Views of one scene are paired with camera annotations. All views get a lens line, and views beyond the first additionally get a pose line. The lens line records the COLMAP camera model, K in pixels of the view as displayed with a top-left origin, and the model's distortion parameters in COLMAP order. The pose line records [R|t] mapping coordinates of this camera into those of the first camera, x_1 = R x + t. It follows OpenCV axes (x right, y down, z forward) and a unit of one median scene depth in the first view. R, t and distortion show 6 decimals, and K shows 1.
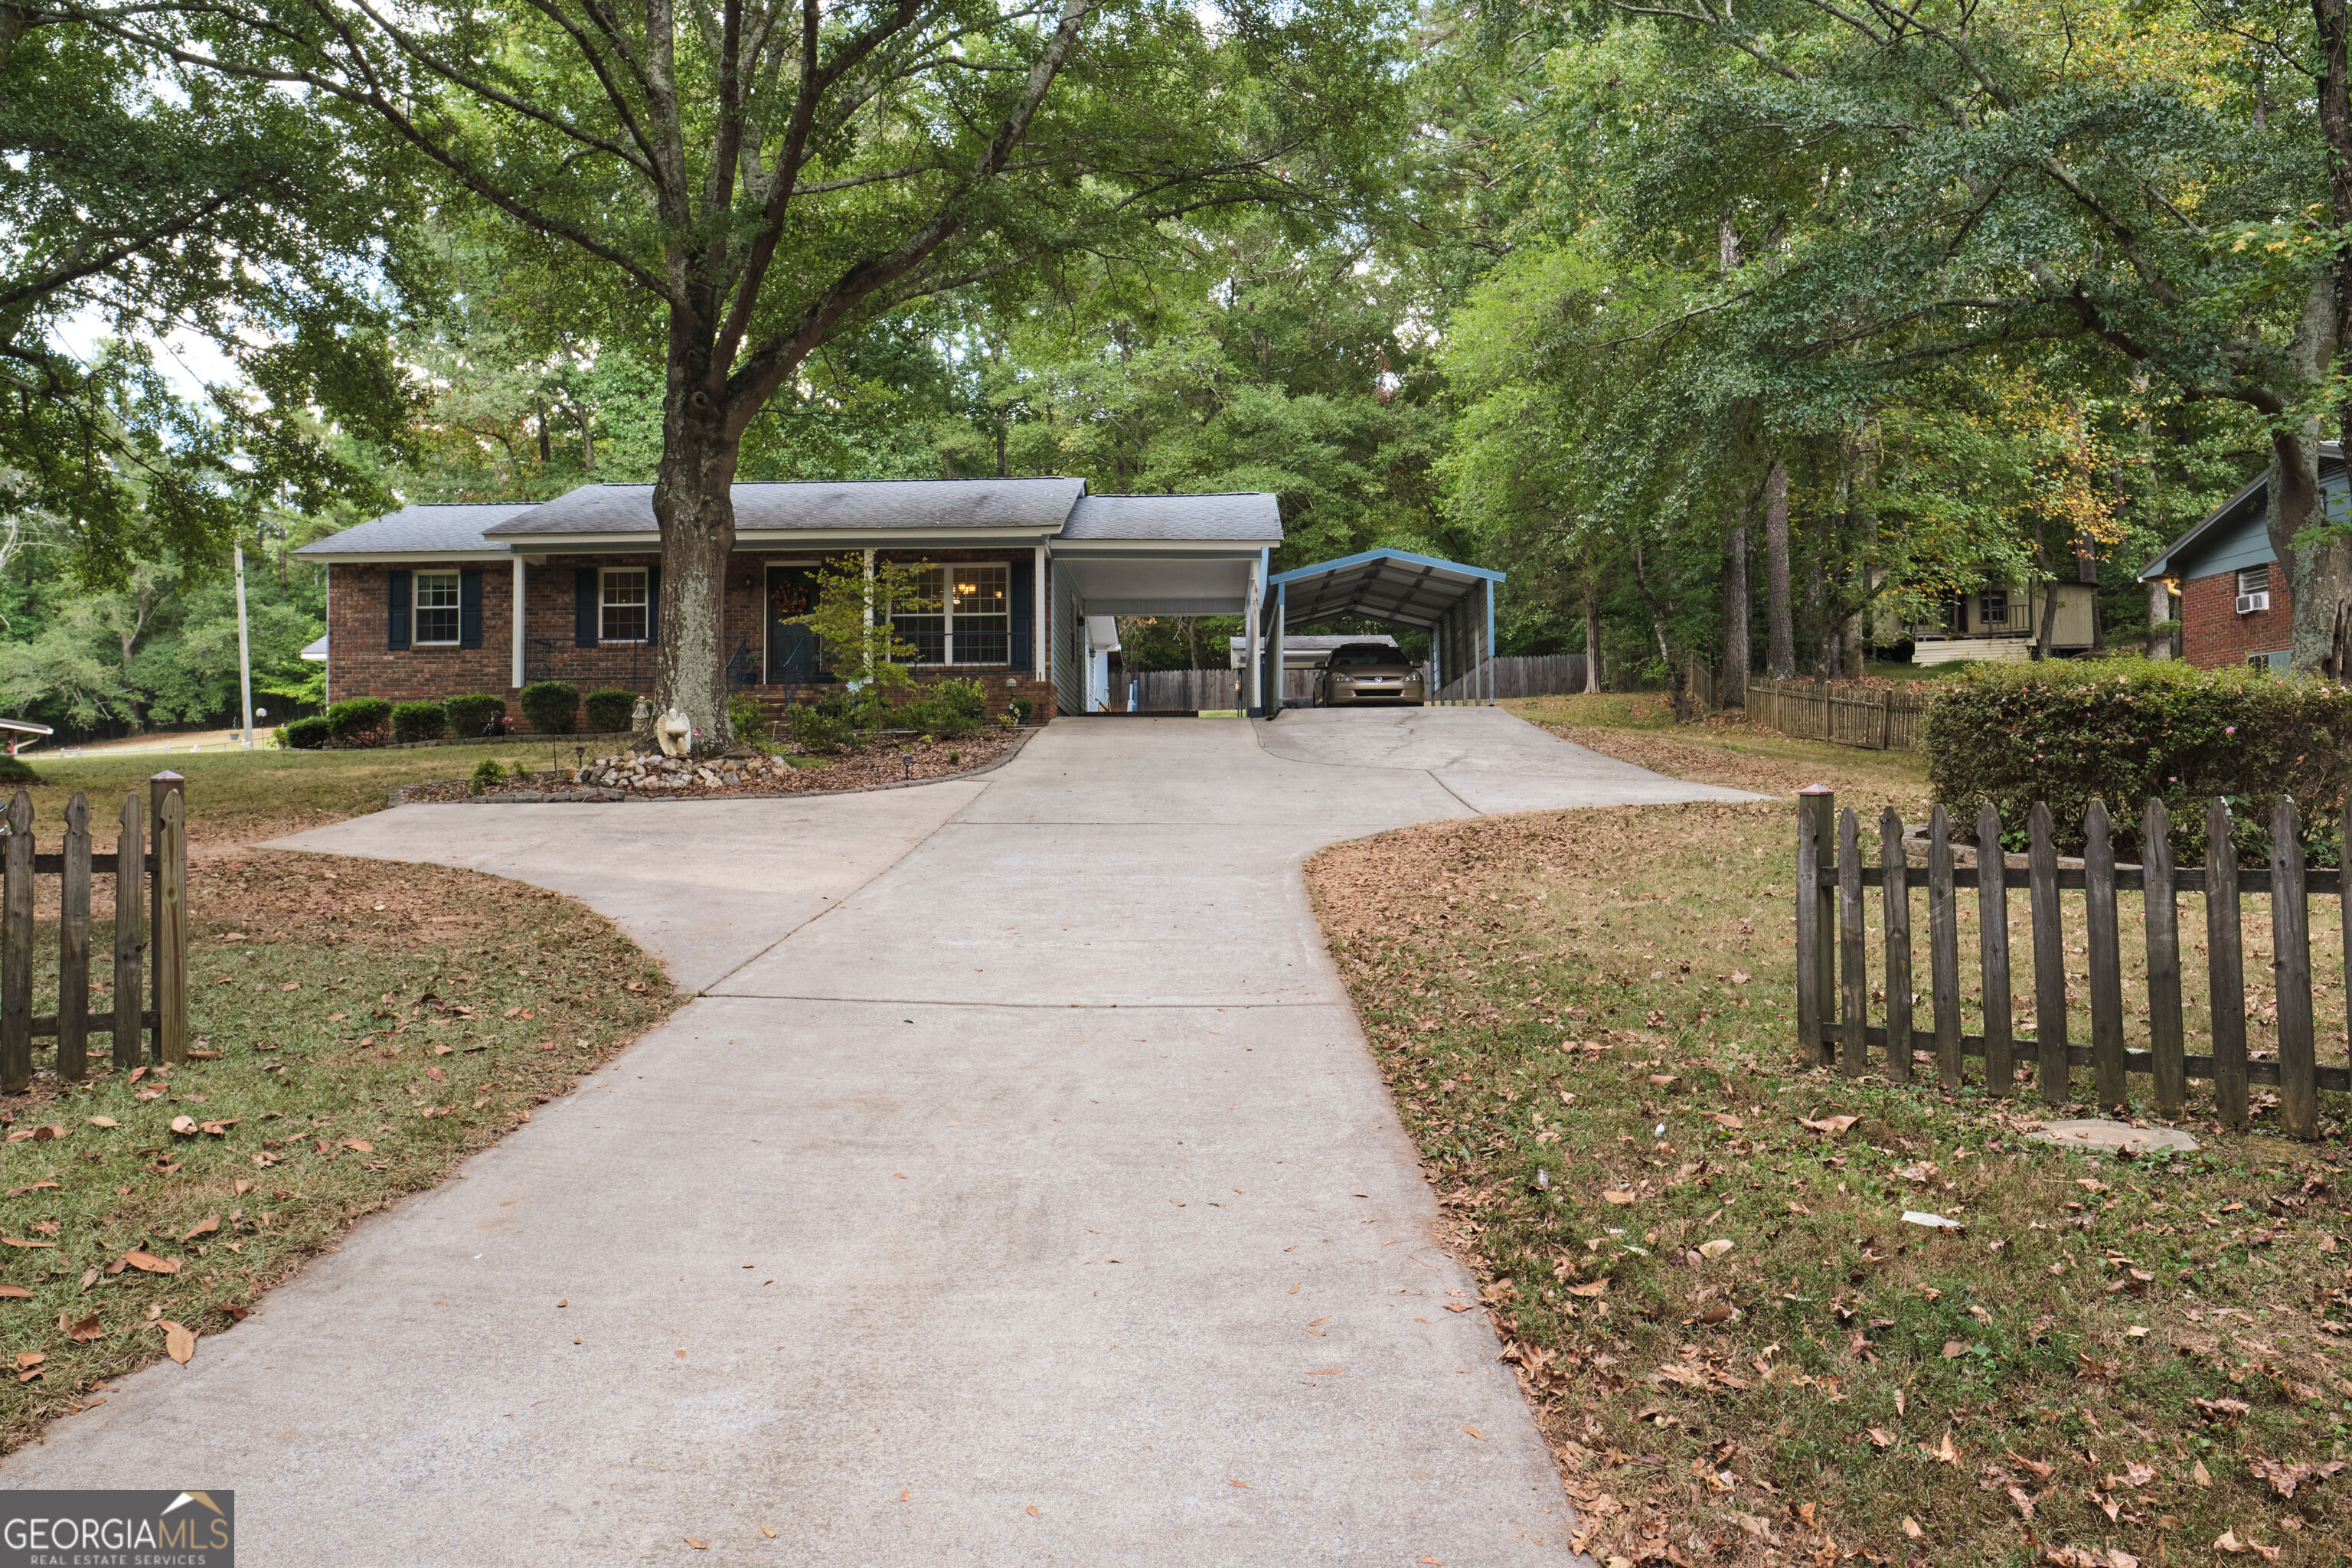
lens RADIAL K [[1651.2, 0, 1165.5], [0, 1651.2, 777.2], [0, 0, 1]] dist [-0.002512, 0.006621]
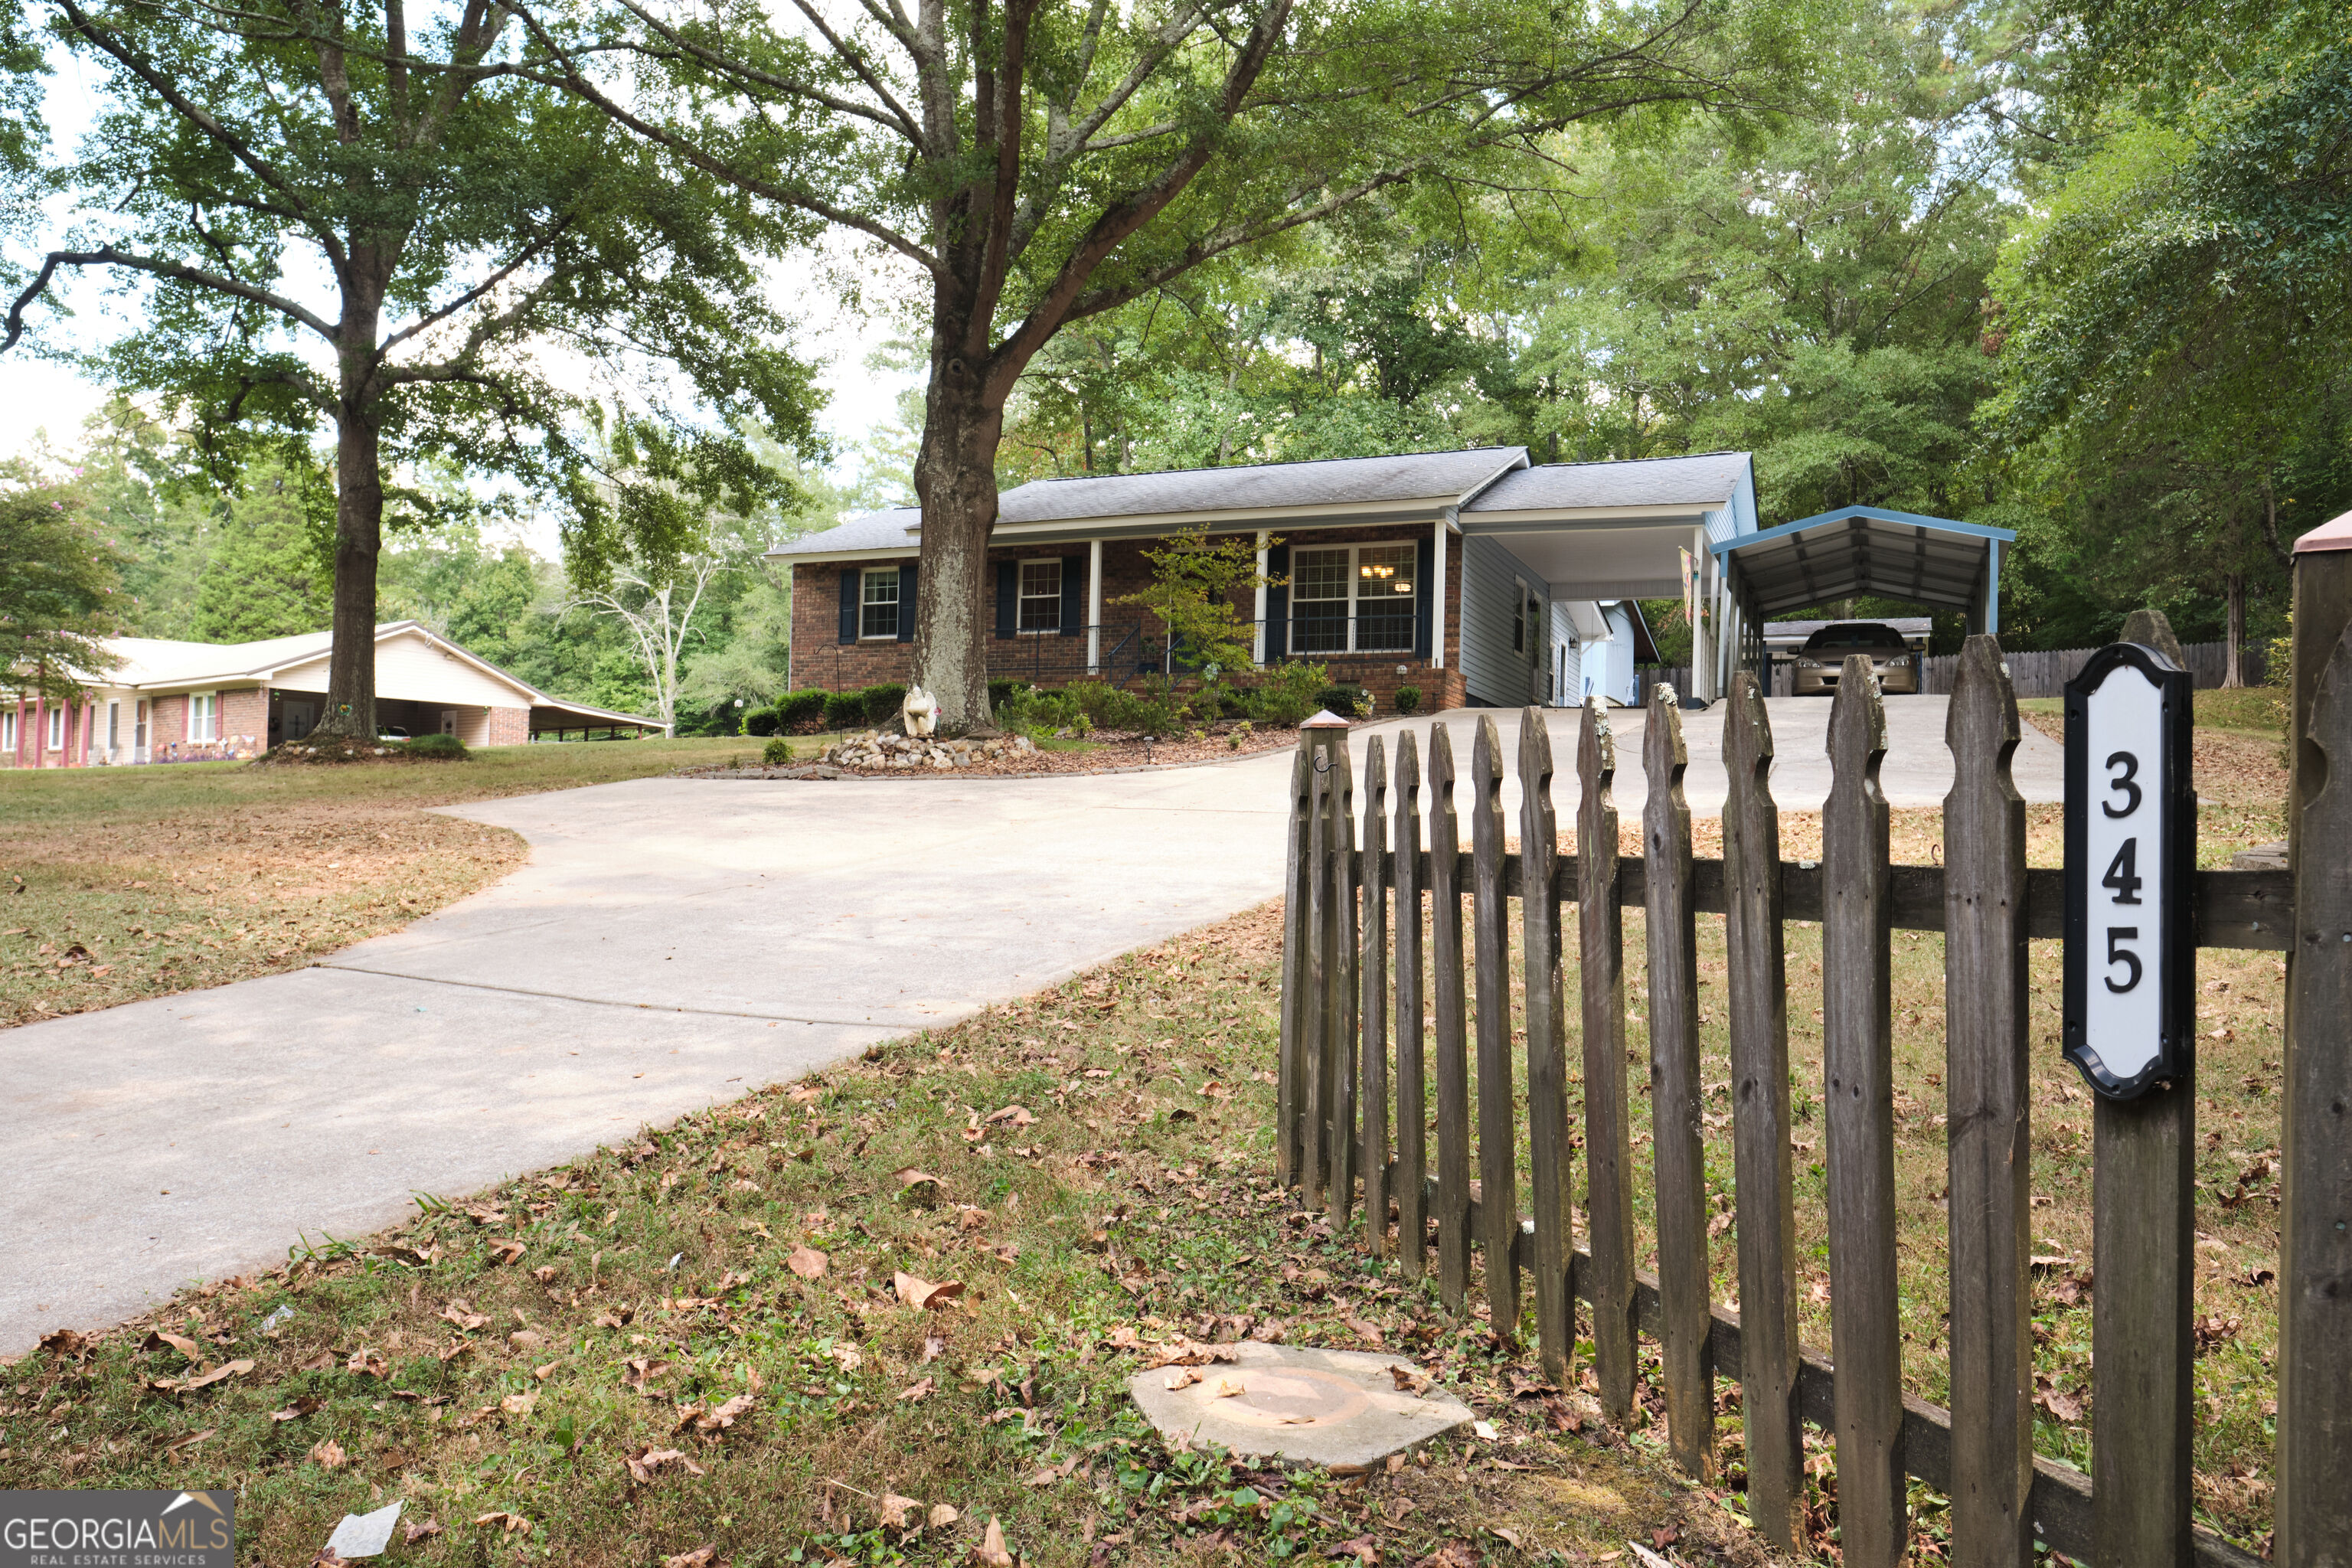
lens RADIAL K [[1651.2, 0, 1183.3], [0, 1651.2, 790.8], [0, 0, 1]] dist [-0.002512, 0.006621]
pose [[0.926565, 0.020062, -0.375598, 0.135592], [-0.019444, 0.999796, 0.005434, 0.007019], [0.375631, 0.002268, 0.926767, 0.102236]]
